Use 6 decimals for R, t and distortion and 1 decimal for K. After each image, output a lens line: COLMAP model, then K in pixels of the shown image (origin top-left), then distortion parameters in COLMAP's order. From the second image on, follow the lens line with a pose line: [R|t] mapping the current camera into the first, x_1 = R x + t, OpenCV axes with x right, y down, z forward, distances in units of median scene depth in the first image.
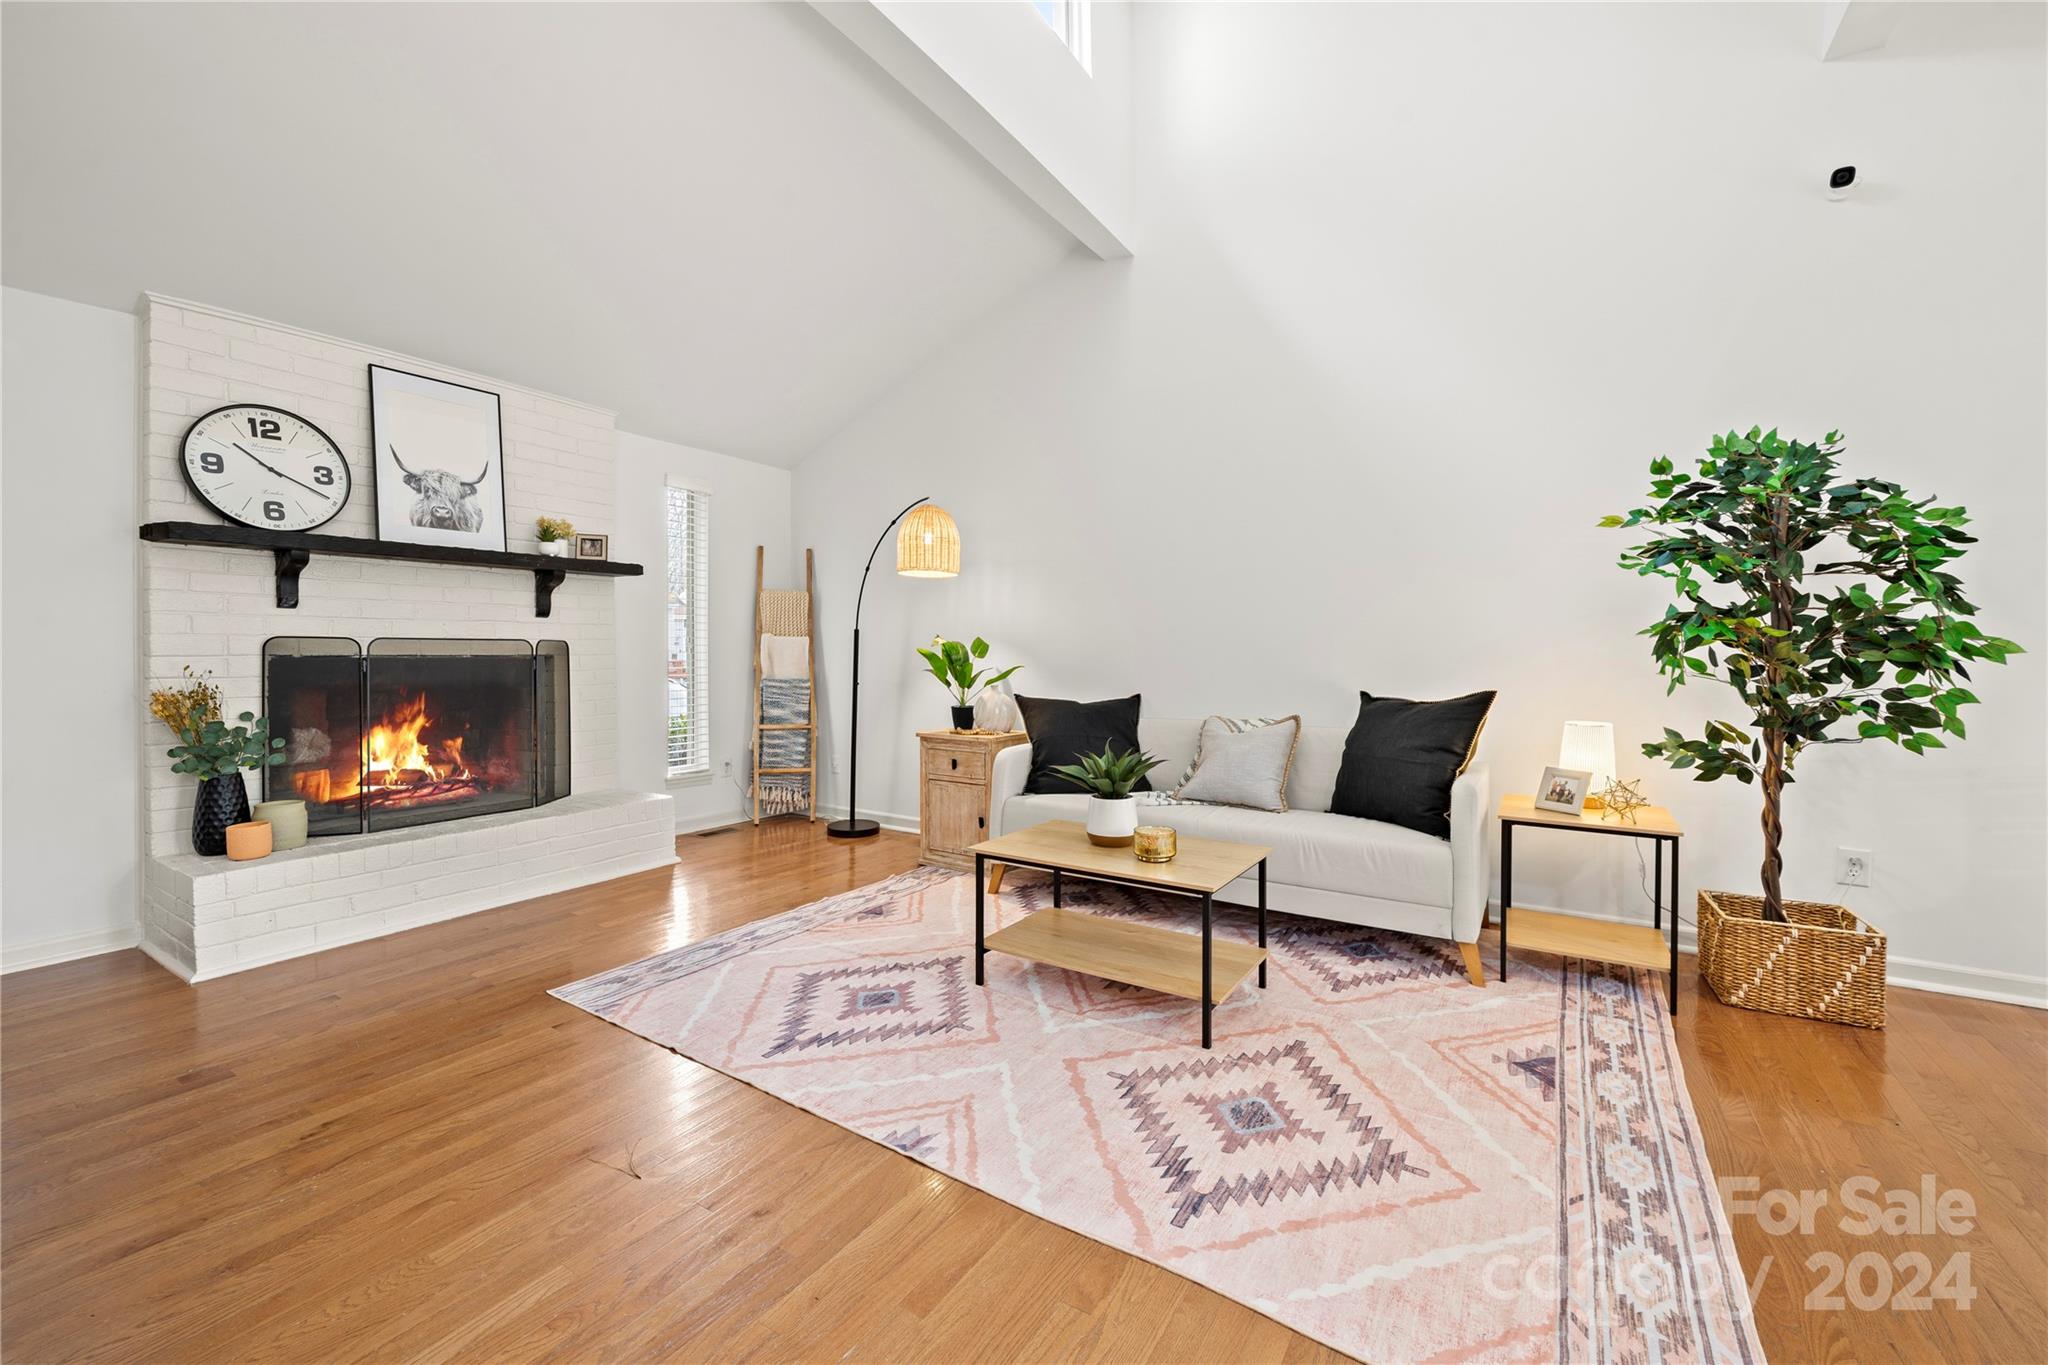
lens RADIAL K [[809.5, 0, 1043.3], [0, 809.5, 670.4], [0, 0, 1]] dist [0.003039, 0.000254]
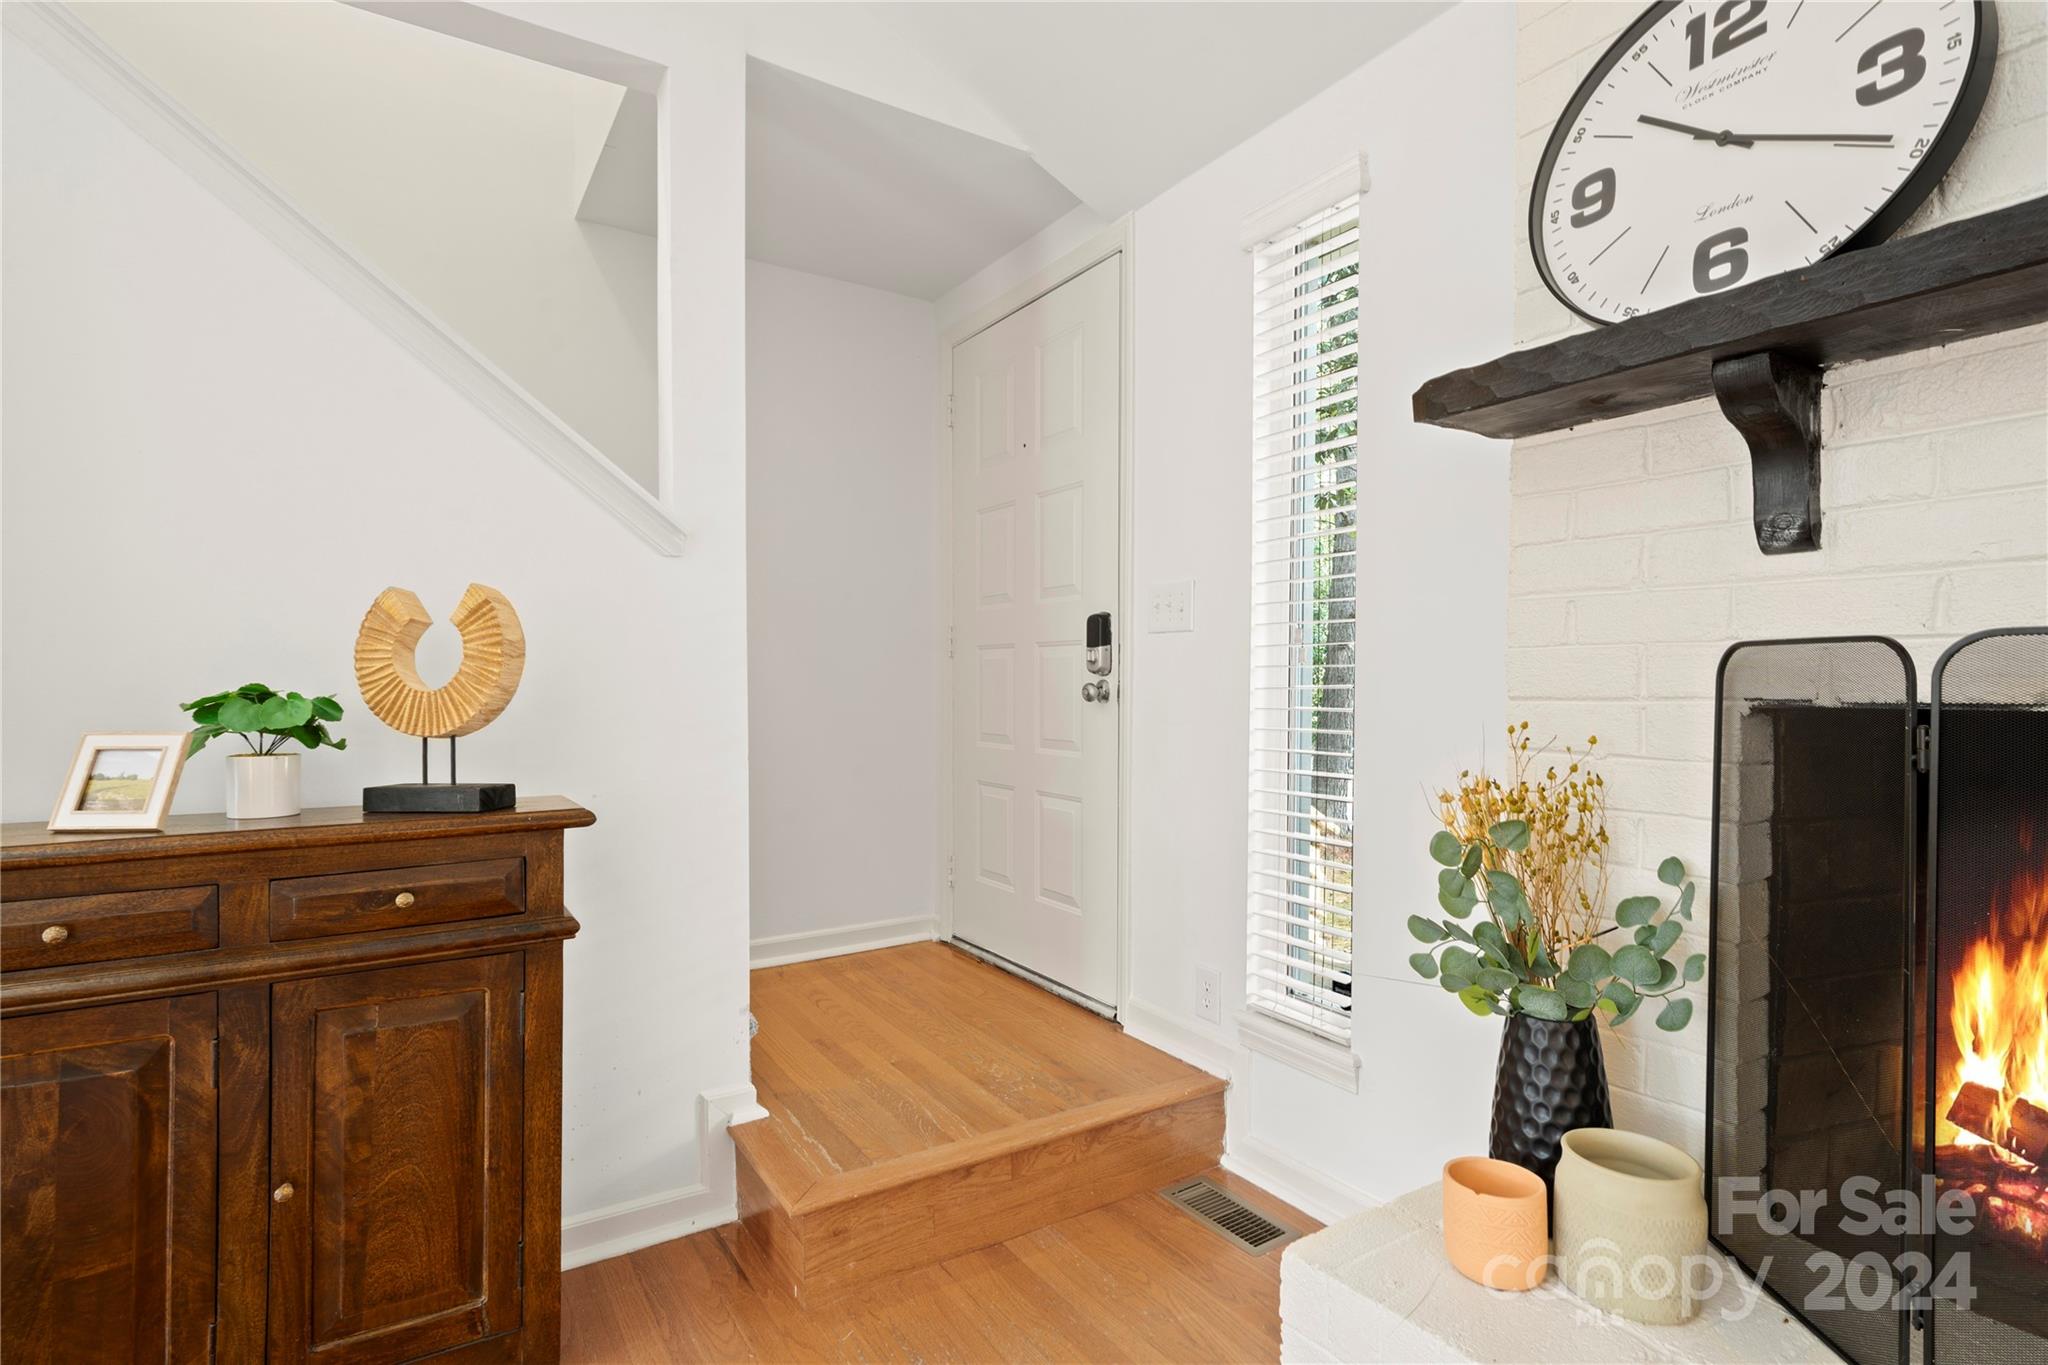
lens RADIAL K [[967.9, 0, 1019.9], [0, 967.9, 690.8], [0, 0, 1]] dist [0.003349, 0.000057]
pose [[-0.419416, -0.002407, -0.907791, -0.472328], [-0.027092, 0.999584, 0.009867, -0.018562], [0.907390, 0.028732, -0.419307, 0.911987]]
